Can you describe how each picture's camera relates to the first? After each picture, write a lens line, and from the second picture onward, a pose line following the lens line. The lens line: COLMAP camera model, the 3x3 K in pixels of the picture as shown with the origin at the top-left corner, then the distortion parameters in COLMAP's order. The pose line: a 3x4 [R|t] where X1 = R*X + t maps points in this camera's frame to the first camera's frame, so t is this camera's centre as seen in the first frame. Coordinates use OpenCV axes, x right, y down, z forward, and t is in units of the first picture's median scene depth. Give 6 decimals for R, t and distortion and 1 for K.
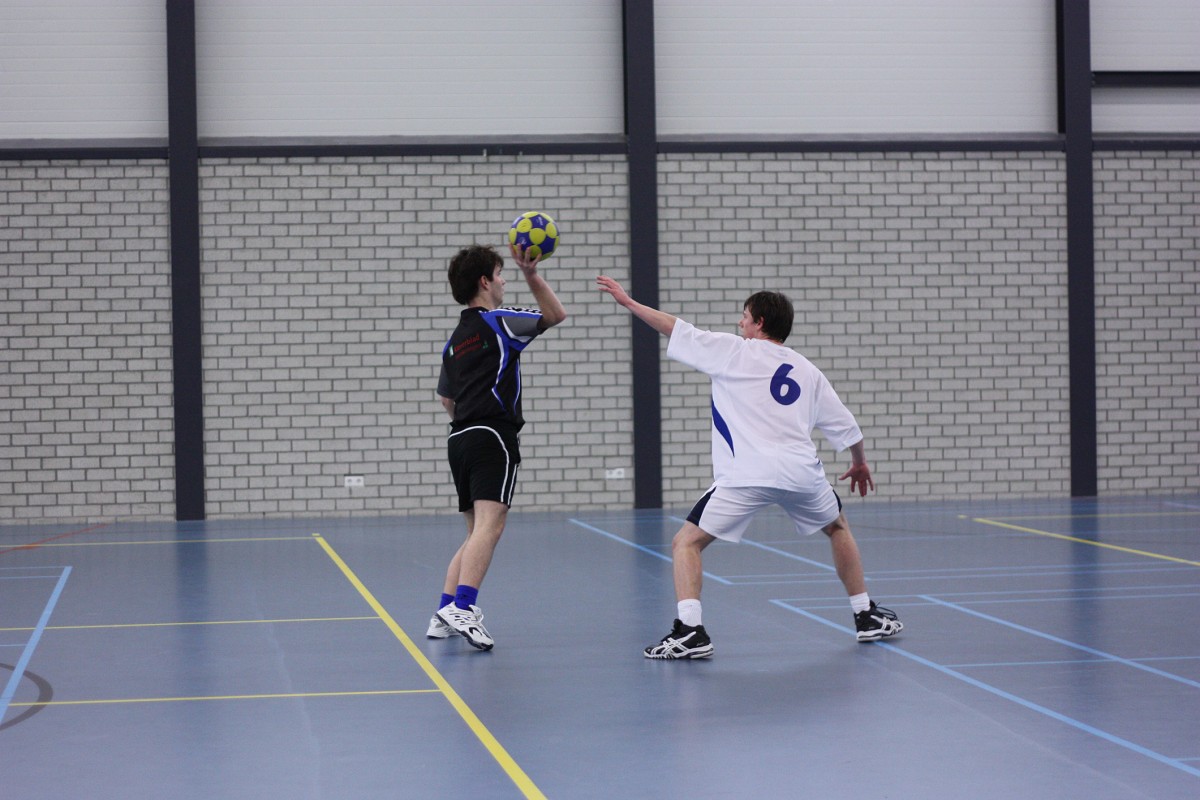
lens RADIAL K [[2746.2, 0, 604.5], [0, 2746.2, 396.5], [0, 0, 1]] dist [-0.111091, 0.000000]
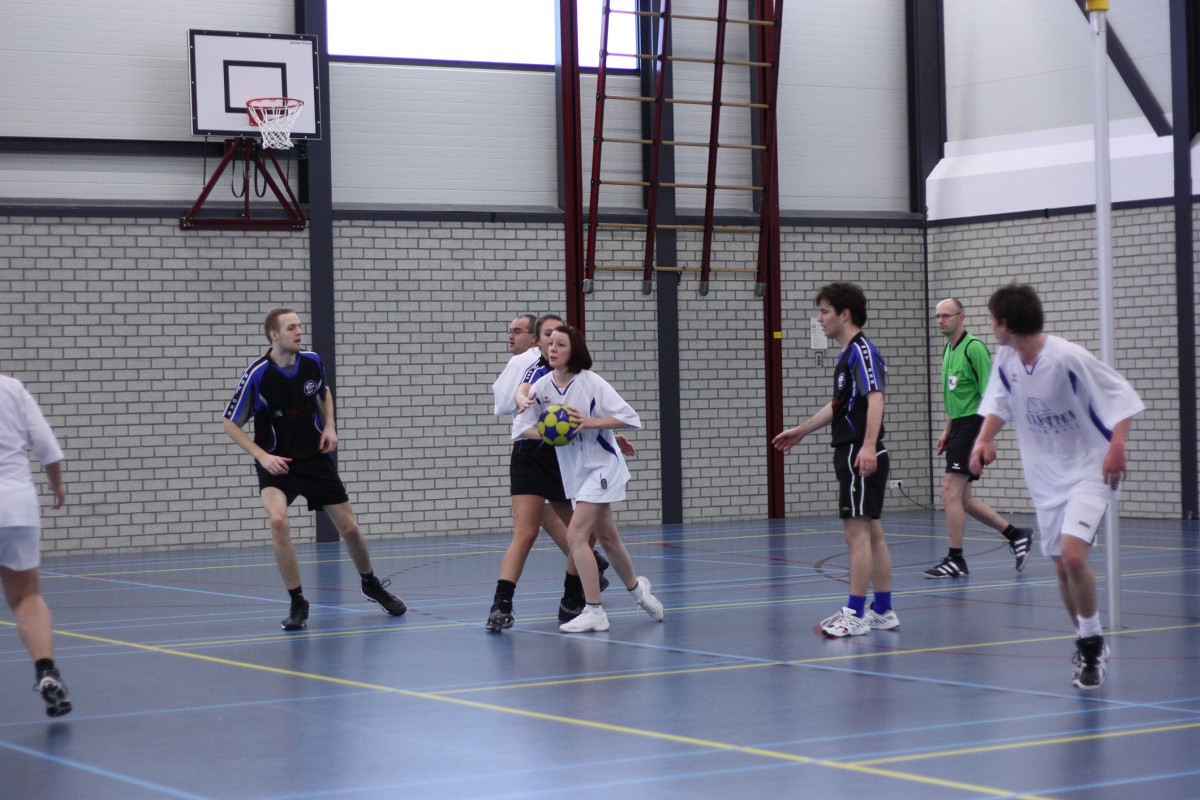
lens RADIAL K [[2746.2, 0, 525.1], [0, 2746.2, 353.1], [0, 0, 1]] dist [-0.111091, 0.000000]
pose [[0.926099, 0.001513, 0.377276, -0.275749], [0.013385, 0.999231, -0.036863, 0.005754], [-0.377042, 0.039189, 0.925367, -0.041646]]
